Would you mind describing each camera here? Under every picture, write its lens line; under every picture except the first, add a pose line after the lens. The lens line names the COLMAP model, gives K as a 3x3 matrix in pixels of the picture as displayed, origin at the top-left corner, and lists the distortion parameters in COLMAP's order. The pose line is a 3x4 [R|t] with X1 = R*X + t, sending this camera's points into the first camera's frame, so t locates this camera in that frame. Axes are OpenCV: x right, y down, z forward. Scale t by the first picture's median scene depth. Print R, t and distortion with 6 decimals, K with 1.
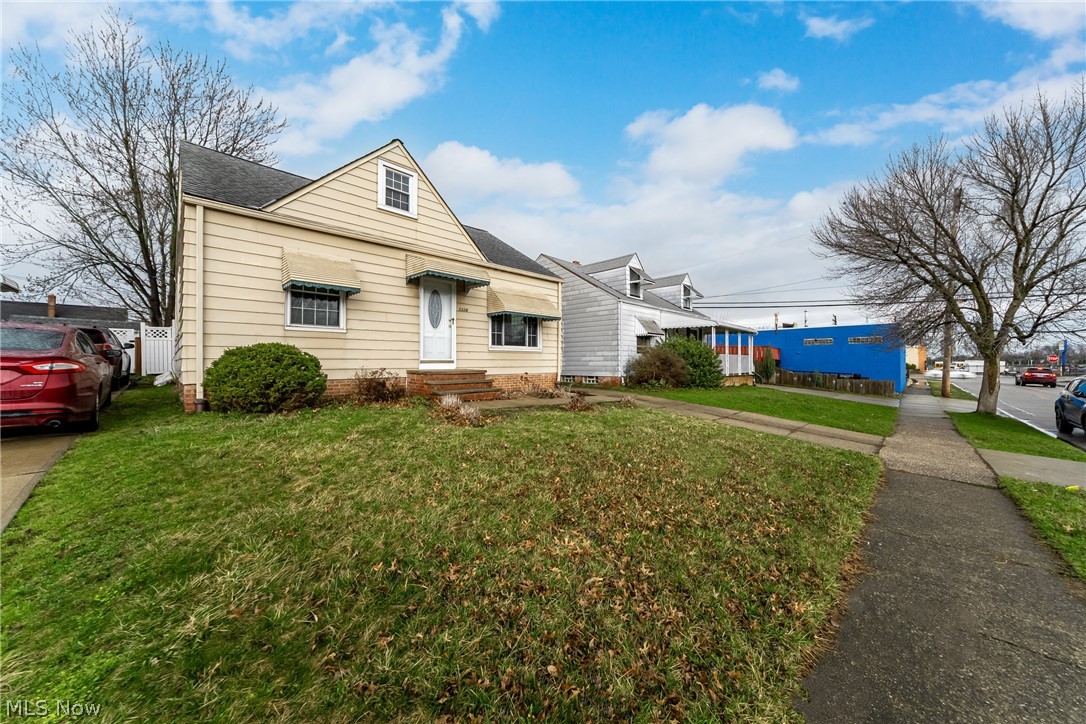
lens RADIAL K [[369.5, 0, 543.4], [0, 369.5, 358.1], [0, 0, 1]] dist [-0.001198, -0.000134]
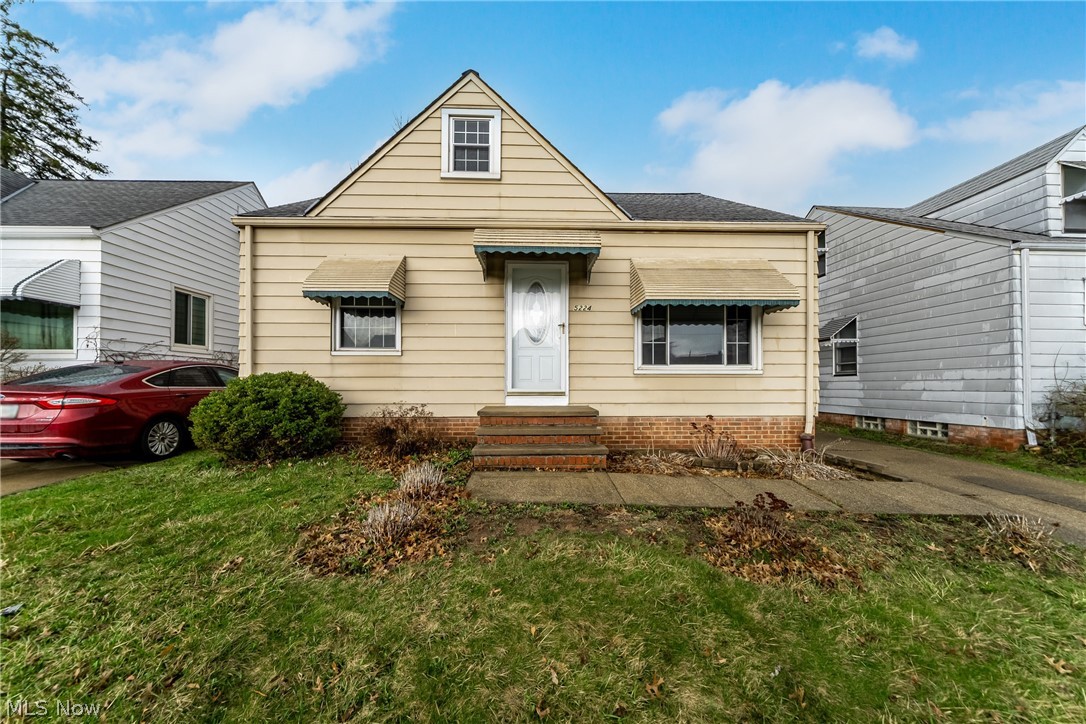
lens RADIAL K [[372.4, 0, 542.0], [0, 372.4, 381.7], [0, 0, 1]] dist [-0.001581, -0.000164]
pose [[0.732442, -0.005350, -0.680808, 0.136209], [0.006448, 0.999979, -0.000921, -0.008952], [0.680798, -0.003715, 0.732461, 0.458489]]
